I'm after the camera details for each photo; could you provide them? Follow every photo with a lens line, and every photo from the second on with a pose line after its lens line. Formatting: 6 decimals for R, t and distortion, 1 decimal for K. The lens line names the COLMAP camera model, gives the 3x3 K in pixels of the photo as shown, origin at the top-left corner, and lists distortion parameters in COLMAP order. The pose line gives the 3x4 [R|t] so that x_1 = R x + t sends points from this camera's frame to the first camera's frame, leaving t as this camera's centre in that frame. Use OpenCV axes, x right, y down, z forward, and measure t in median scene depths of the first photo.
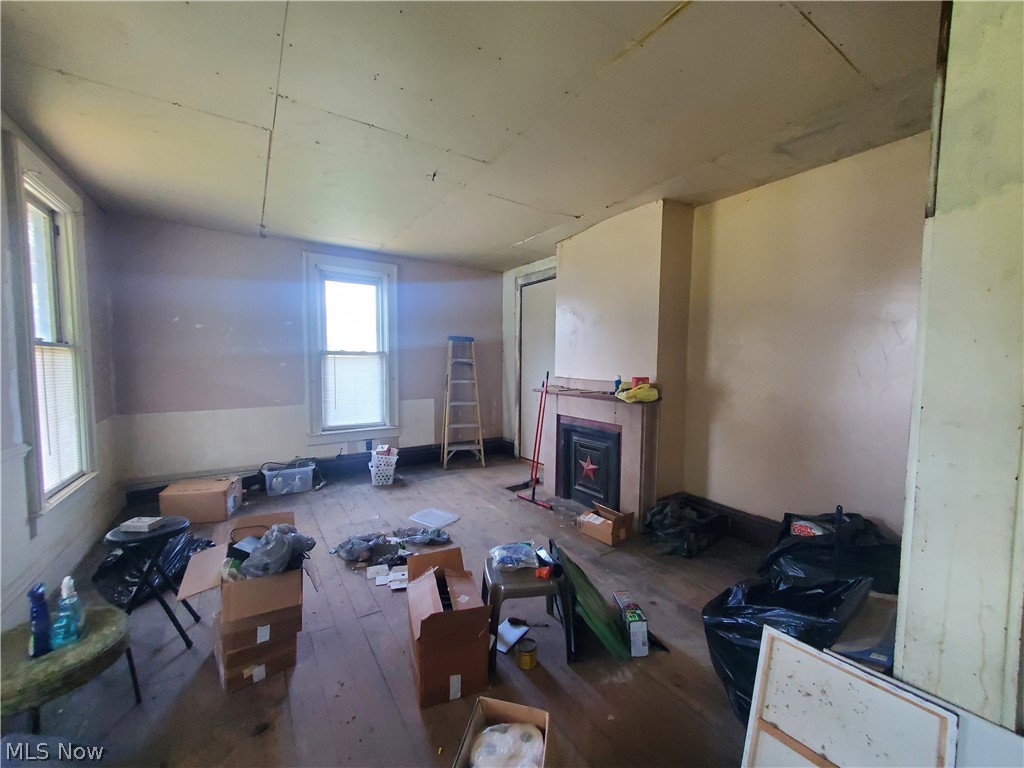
lens RADIAL K [[414.0, 0, 498.1], [0, 414.0, 382.1], [0, 0, 1]] dist [0.007948, 0.000102]
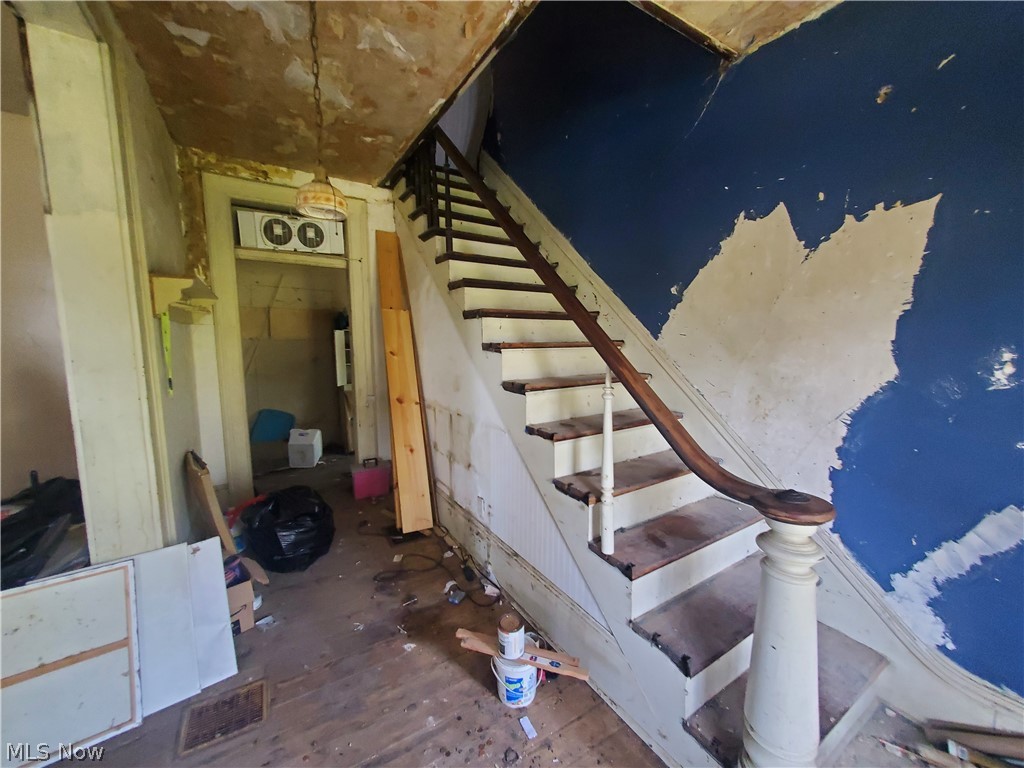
lens RADIAL K [[414.0, 0, 498.1], [0, 414.0, 382.1], [0, 0, 1]] dist [0.007948, 0.000102]
pose [[-0.020656, -0.217847, 0.975764, -0.301459], [-0.032411, 0.975605, 0.217126, -0.229859], [-0.999261, -0.027141, -0.027213, -0.301513]]
